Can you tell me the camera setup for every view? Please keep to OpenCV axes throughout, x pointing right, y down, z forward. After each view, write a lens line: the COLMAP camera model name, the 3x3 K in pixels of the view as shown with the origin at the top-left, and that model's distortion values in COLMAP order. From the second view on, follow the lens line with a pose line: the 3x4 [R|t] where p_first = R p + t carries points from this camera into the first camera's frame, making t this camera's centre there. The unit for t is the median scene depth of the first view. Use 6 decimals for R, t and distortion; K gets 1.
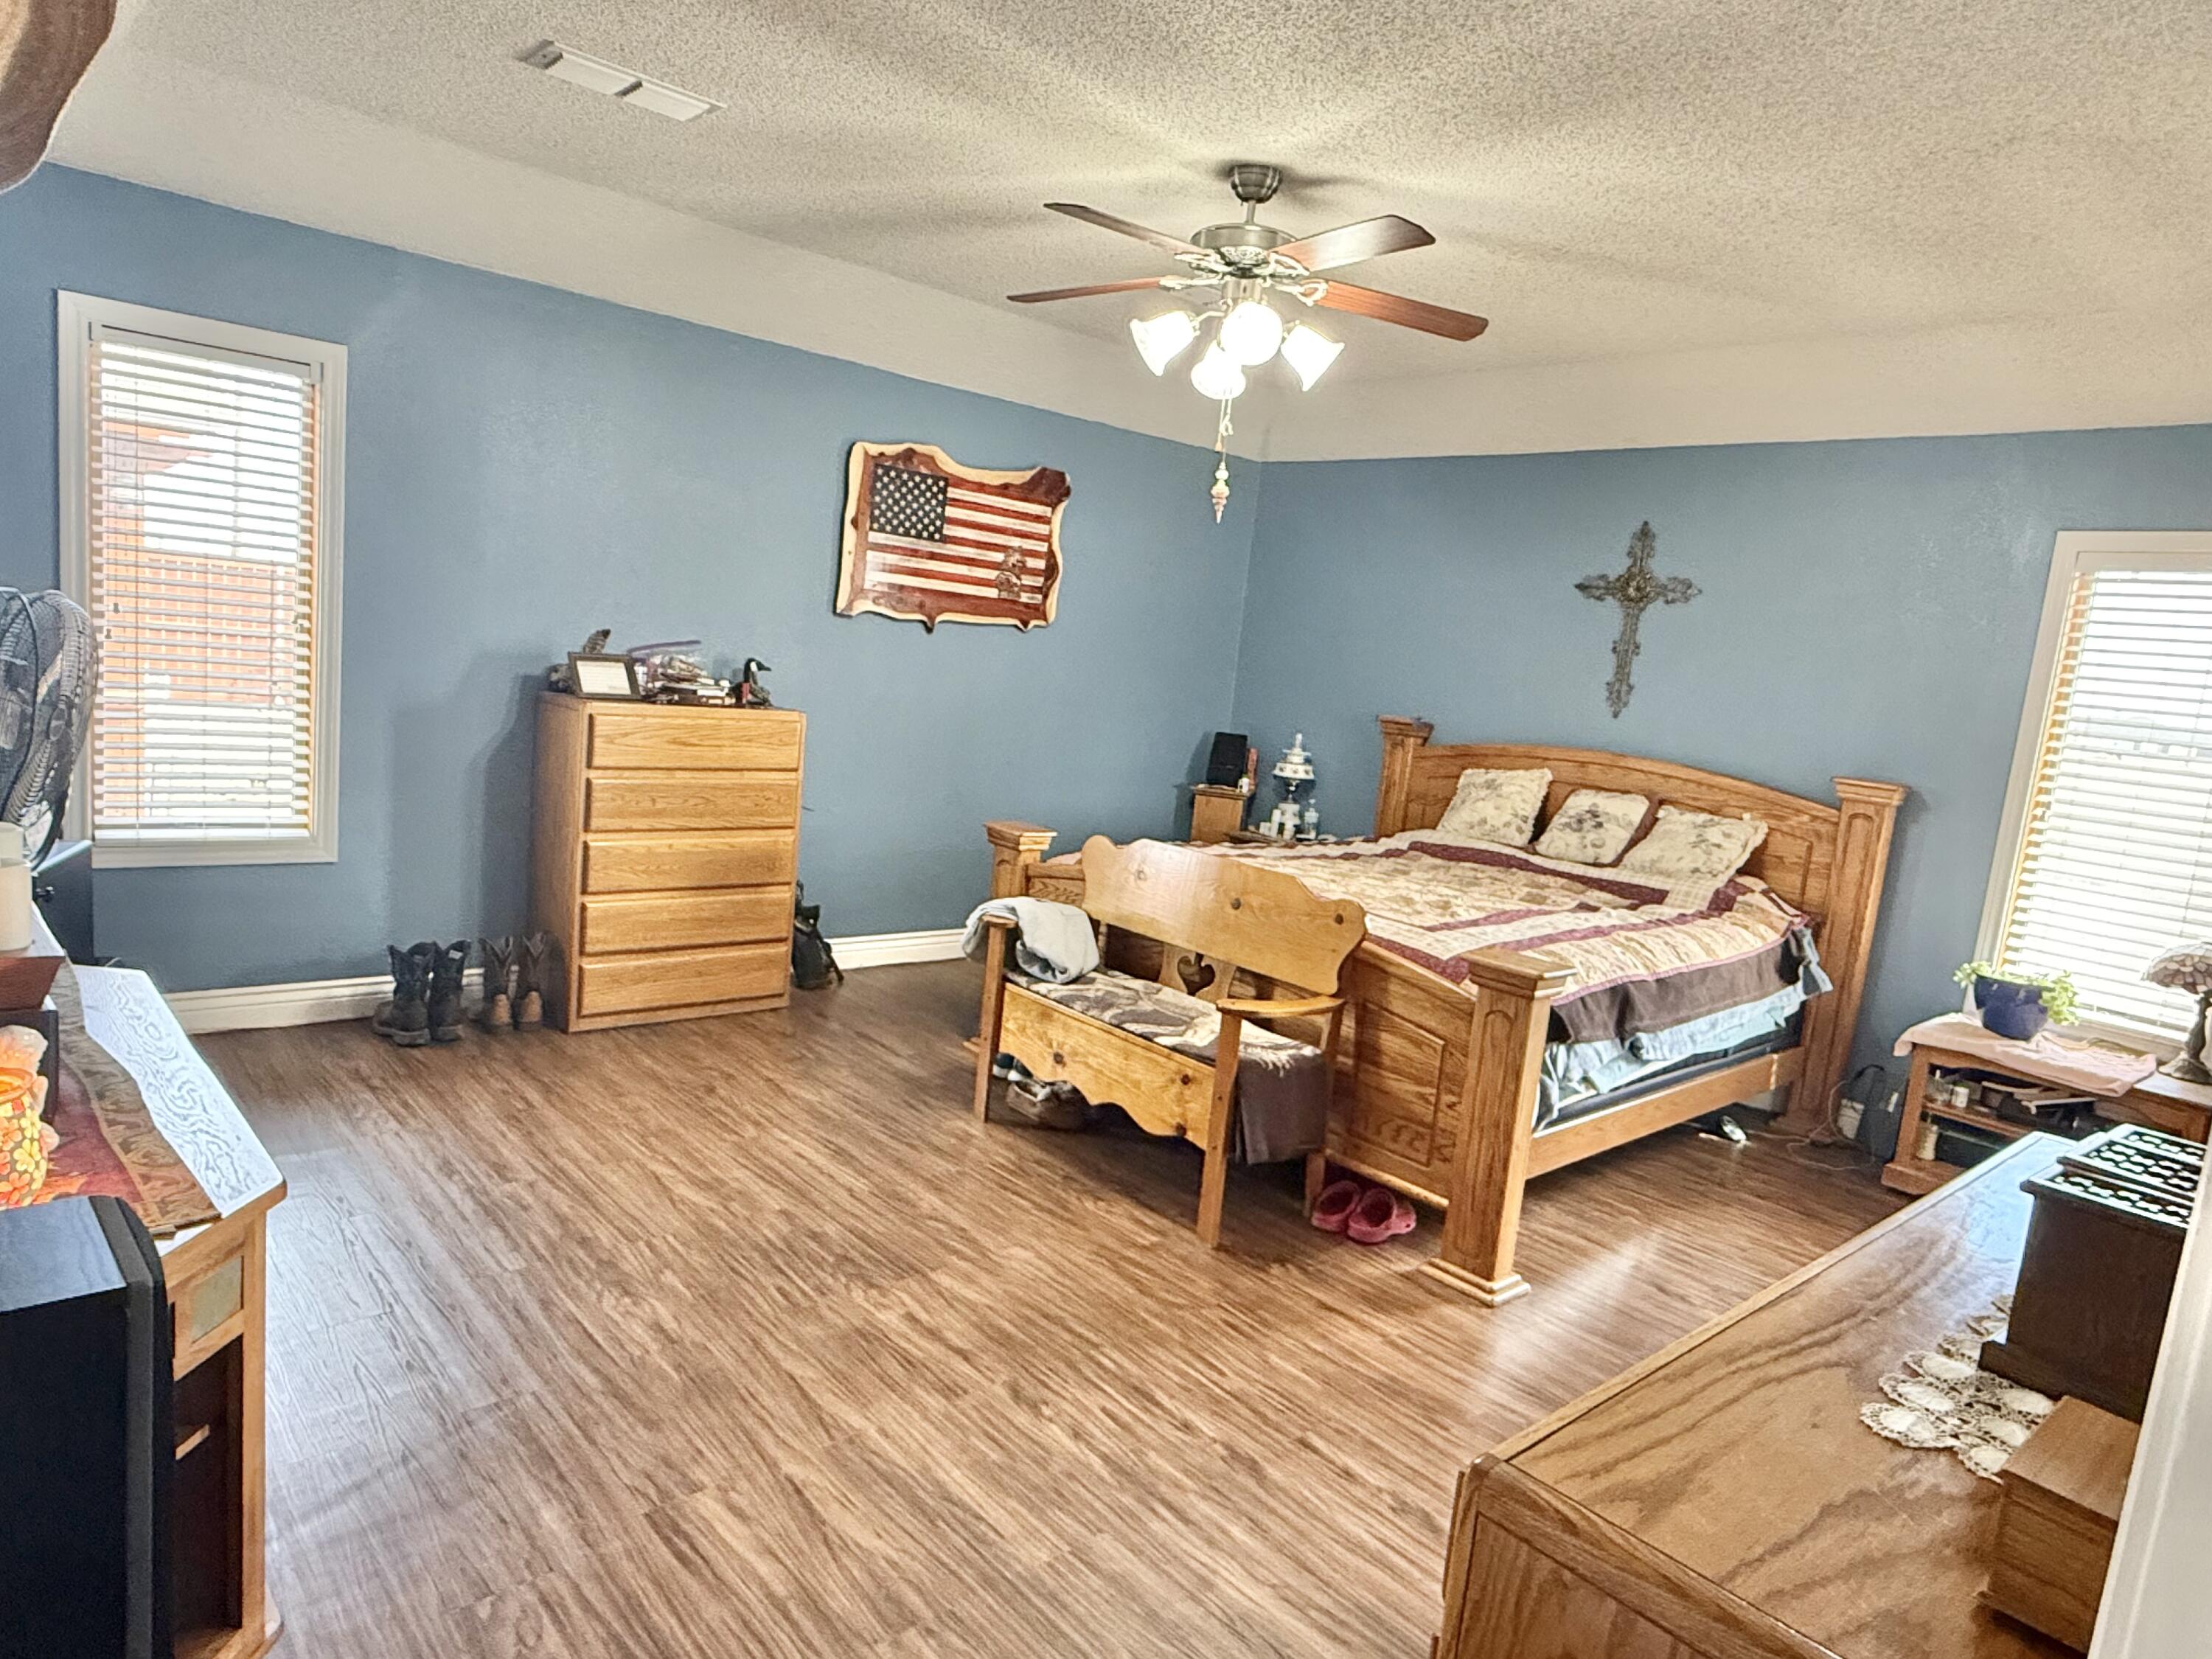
lens RADIAL K [[1343.3, 0, 1106.0], [0, 1343.3, 829.5], [0, 0, 1]] dist [-0.003494, -0.000472]
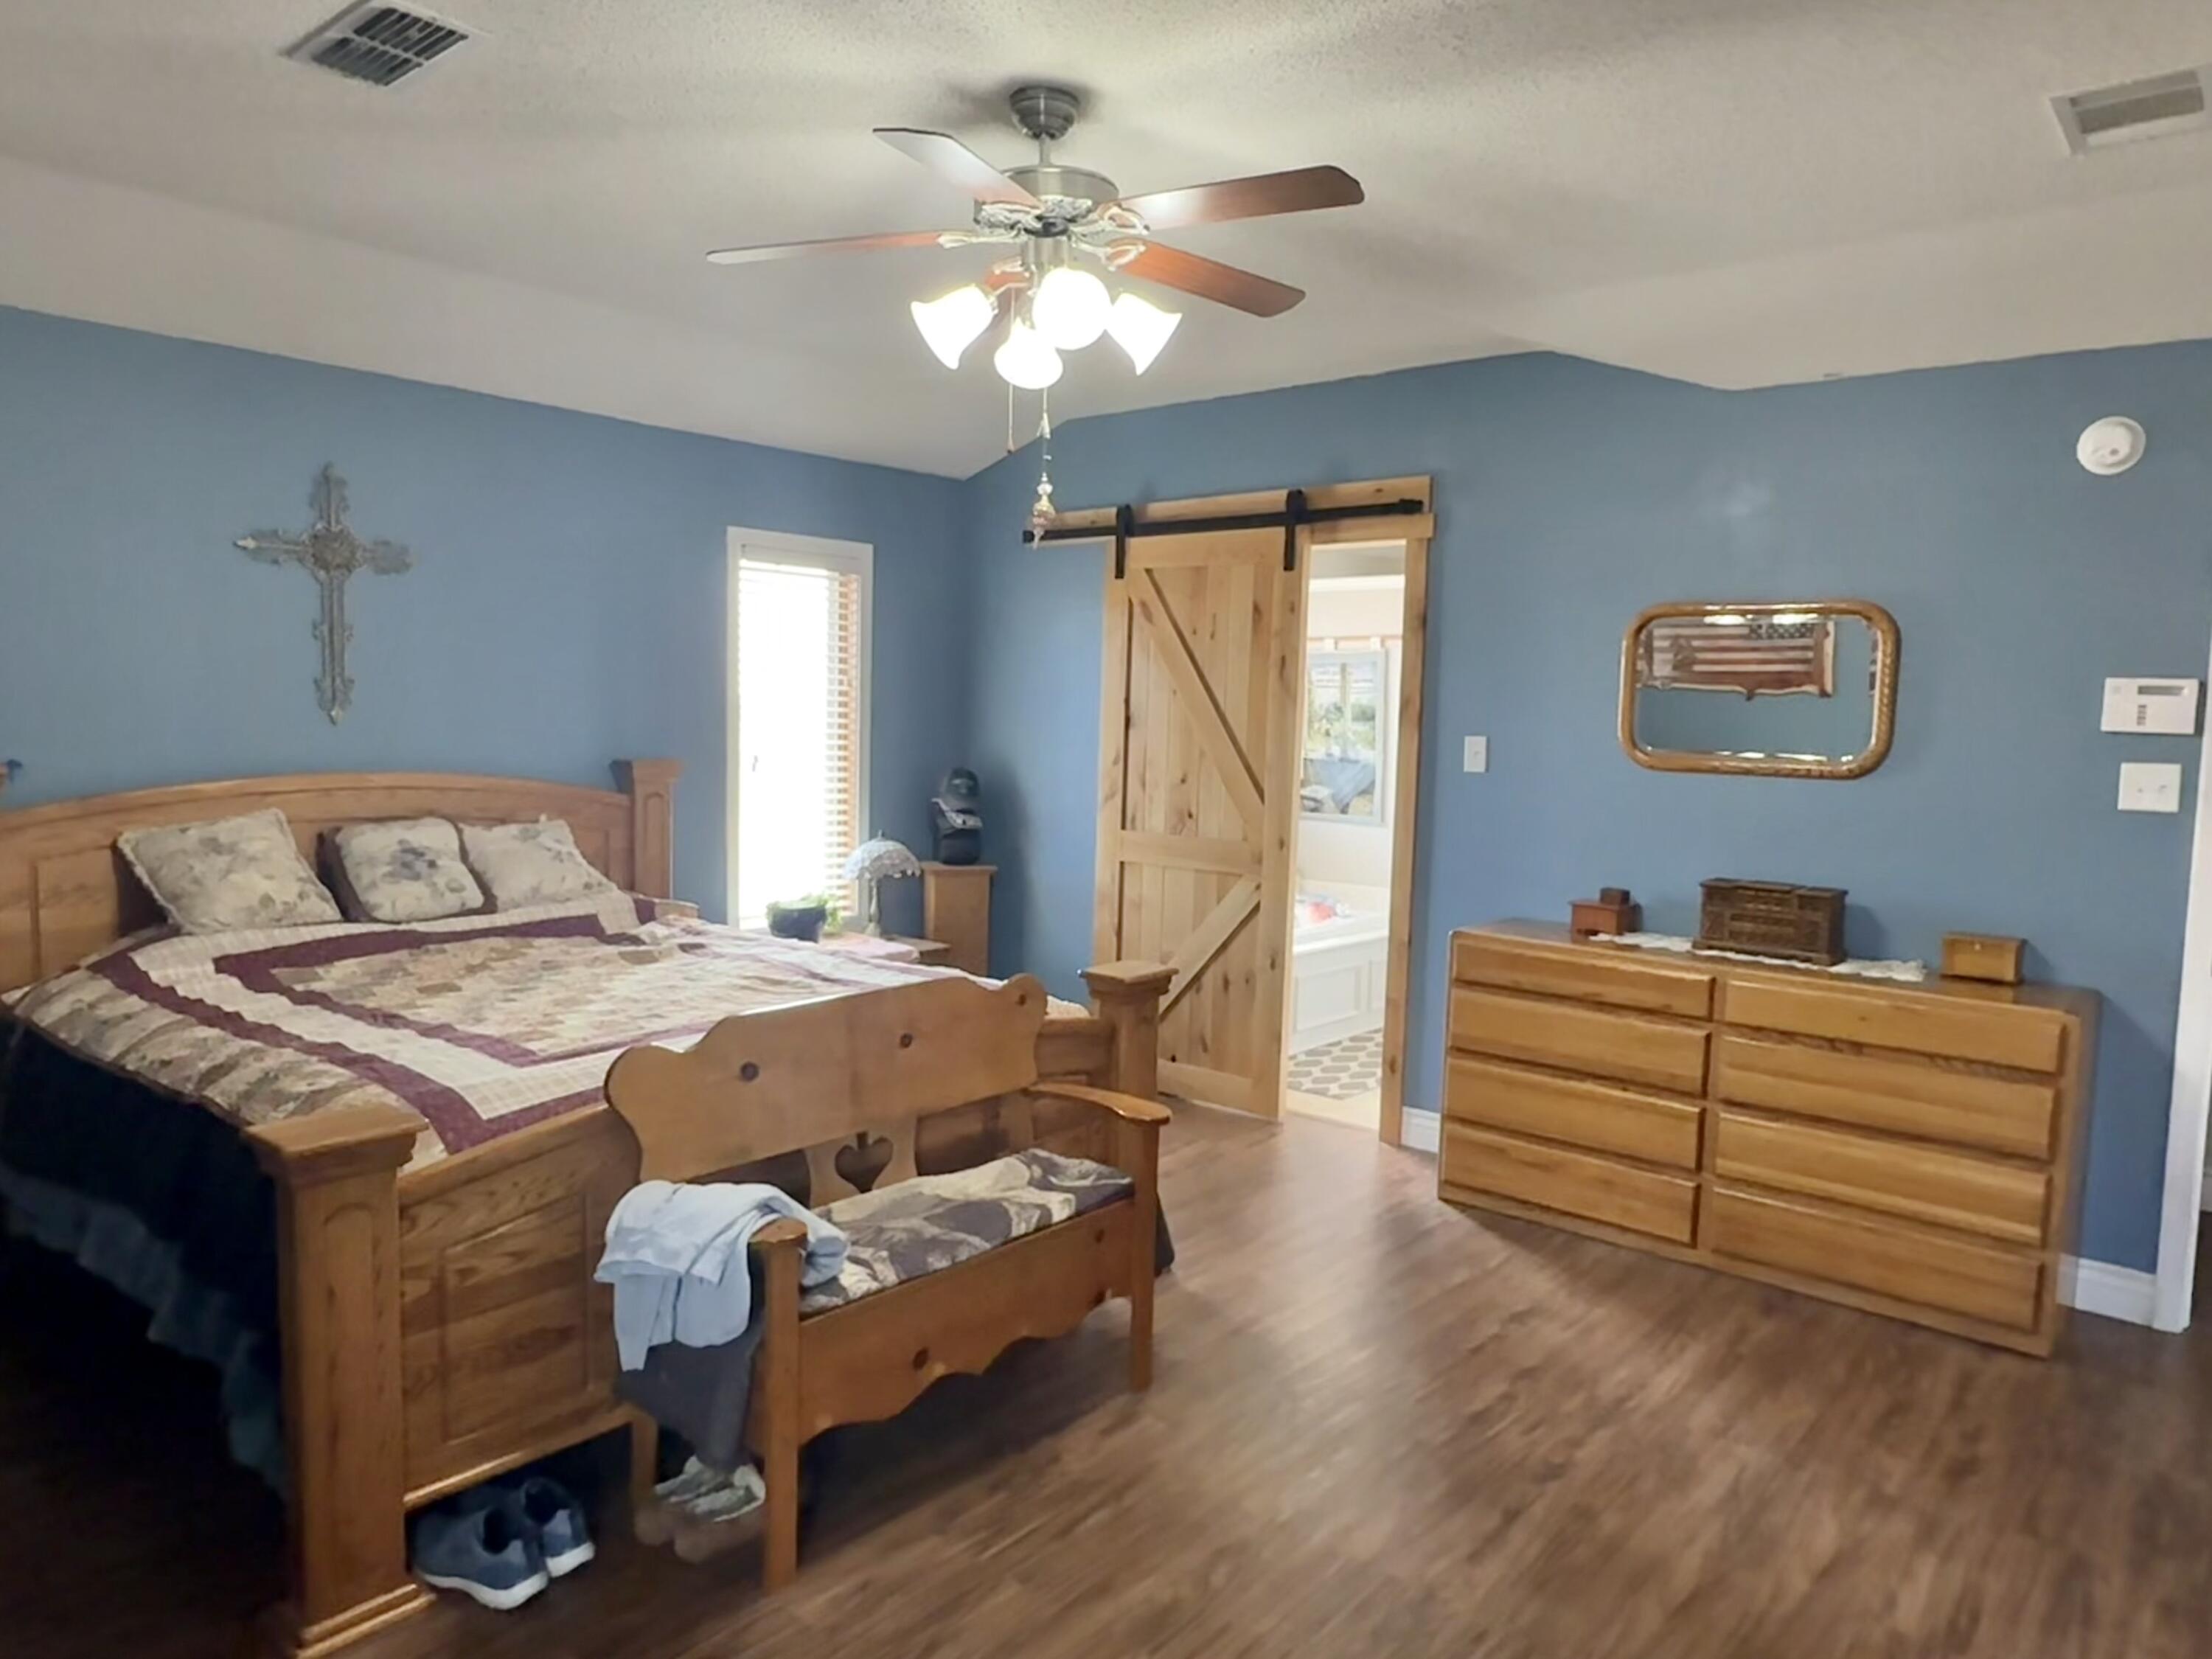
lens RADIAL K [[1465.7, 0, 1106.0], [0, 1465.7, 829.5], [0, 0, 1]] dist [0.002622, -0.001221]
pose [[-0.142273, -0.187360, 0.971933, -0.700747], [0.095583, 0.974733, 0.201891, -0.216389], [-0.985202, 0.121624, -0.120769, 0.983237]]
